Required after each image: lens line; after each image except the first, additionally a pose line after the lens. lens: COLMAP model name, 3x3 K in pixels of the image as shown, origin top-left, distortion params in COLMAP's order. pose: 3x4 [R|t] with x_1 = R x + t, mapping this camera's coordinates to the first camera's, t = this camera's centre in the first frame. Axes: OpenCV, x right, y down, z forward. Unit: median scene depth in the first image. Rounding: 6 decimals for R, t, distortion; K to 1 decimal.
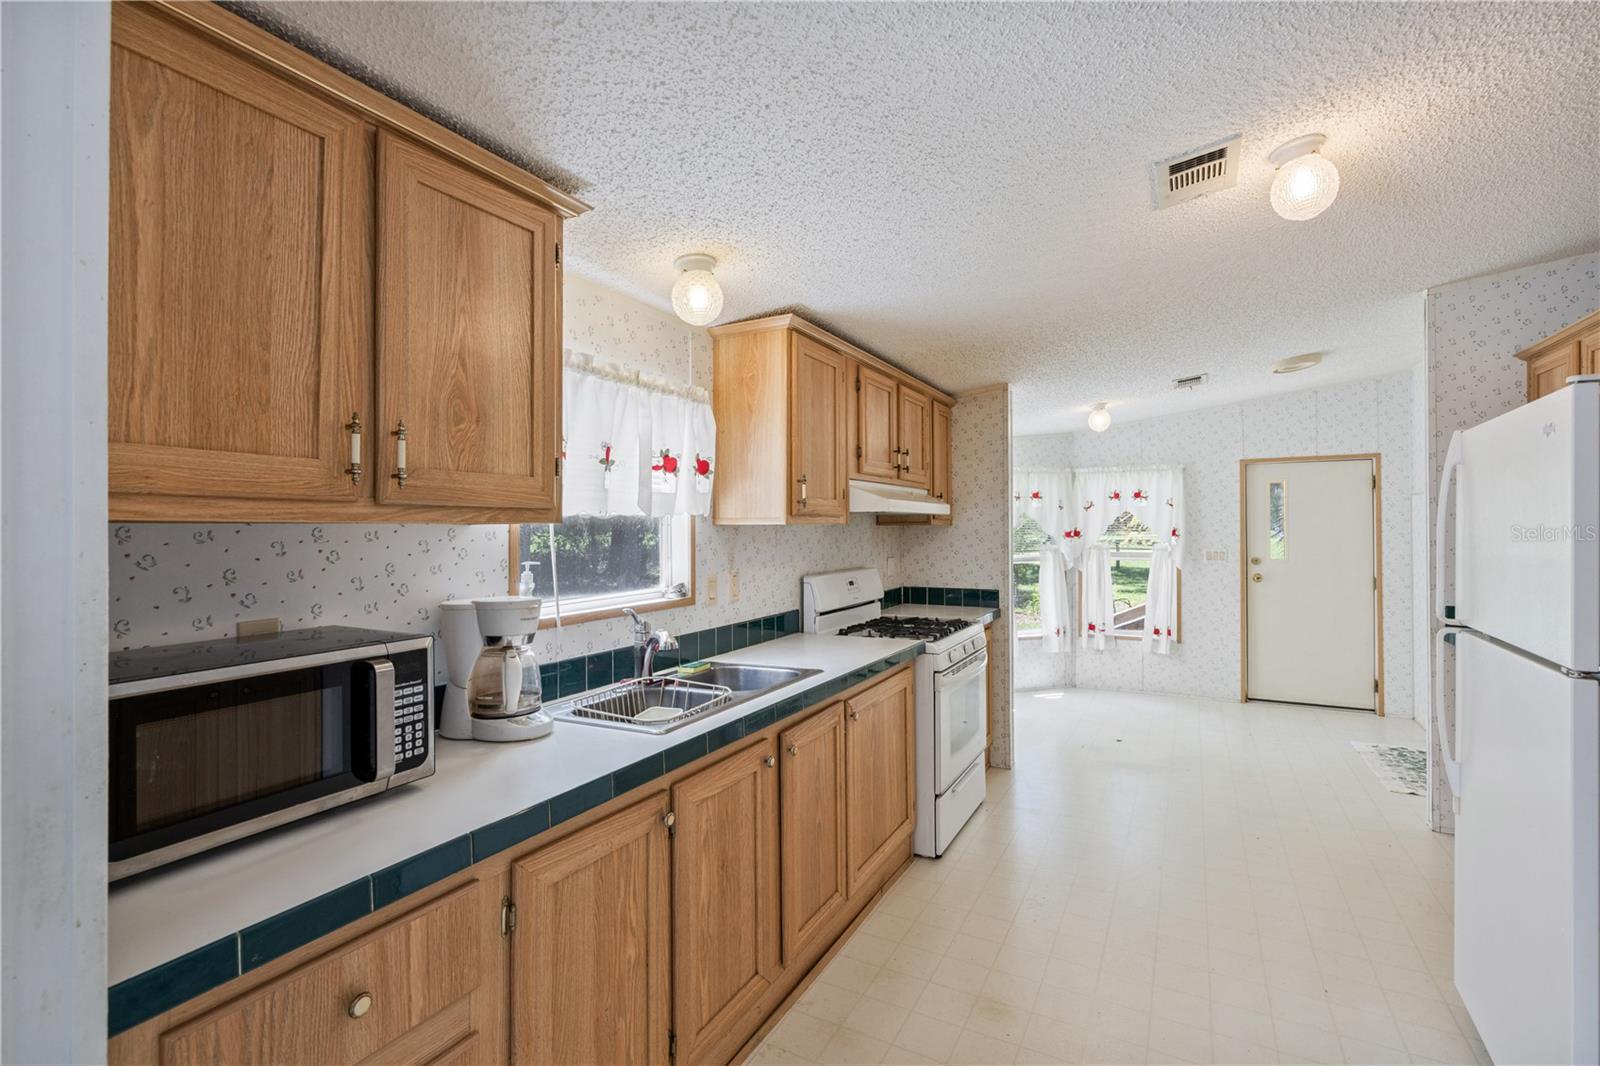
lens RADIAL K [[721.2, 0, 802.3], [0, 721.2, 530.4], [0, 0, 1]] dist [-0.005050, -0.000205]
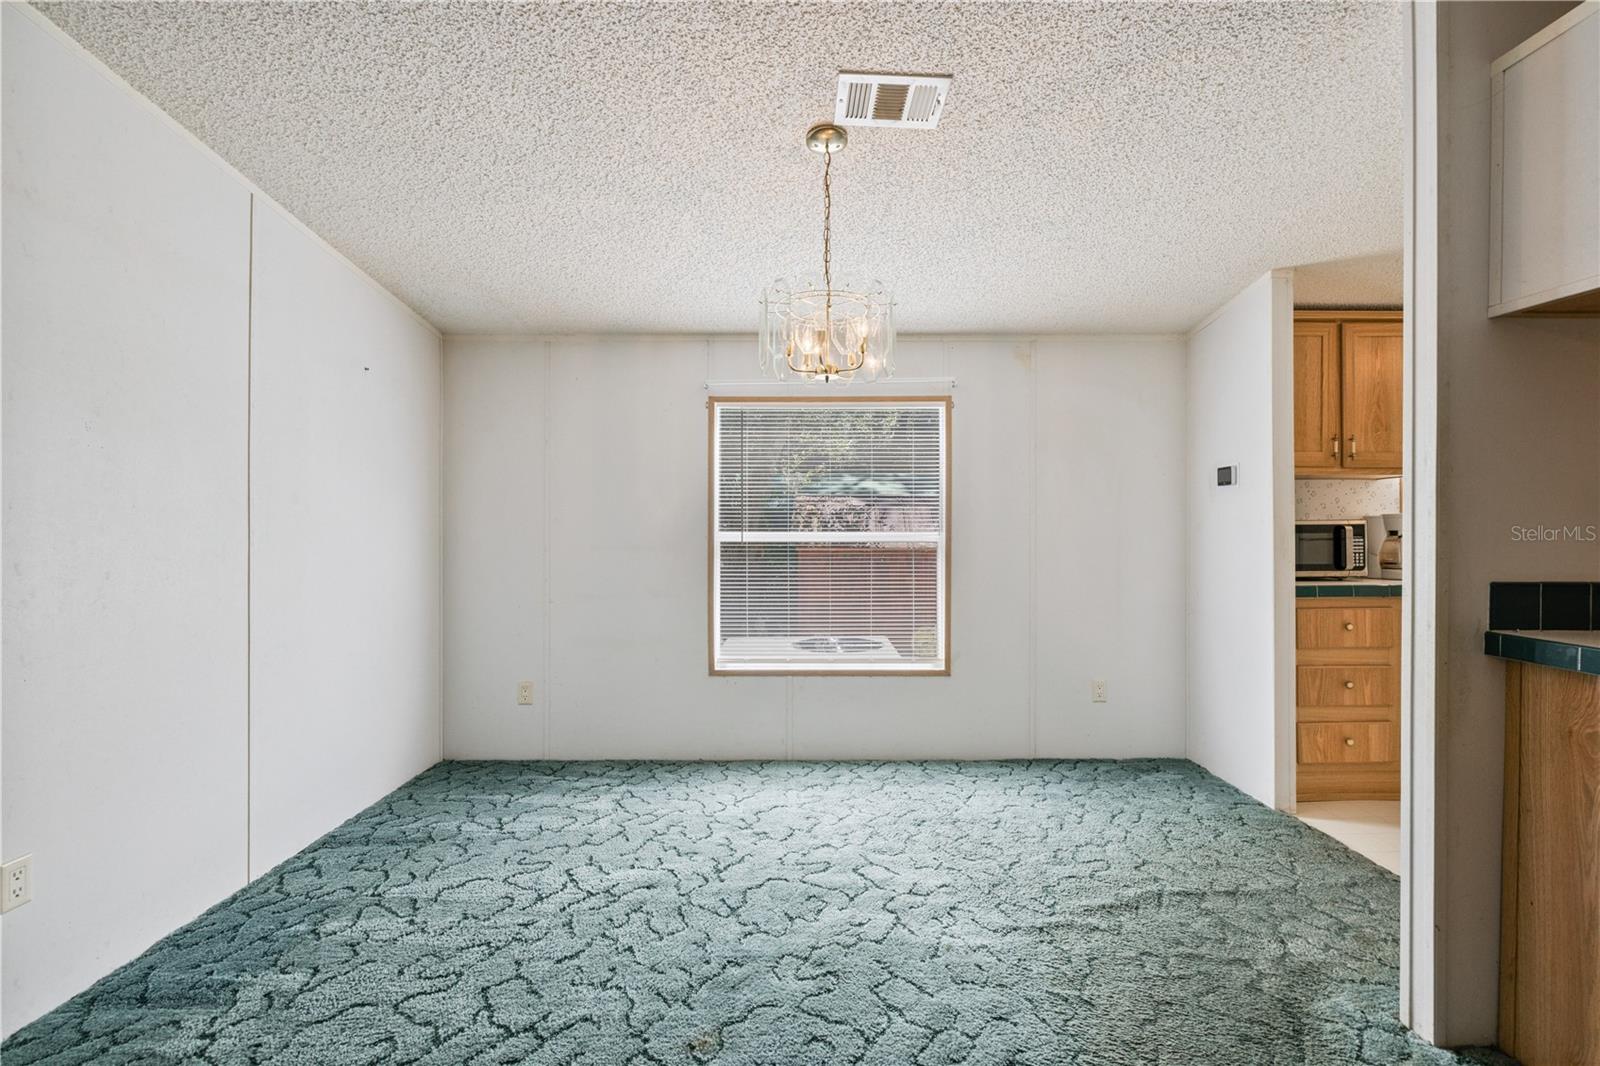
lens RADIAL K [[721.2, 0, 803.3], [0, 721.2, 527.5], [0, 0, 1]] dist [-0.005050, -0.000205]
pose [[0.490180, -0.004909, -0.871607, 0.713006], [0.007415, 0.999971, -0.001462, 0.168837], [0.871590, -0.005746, 0.490202, -1.964460]]
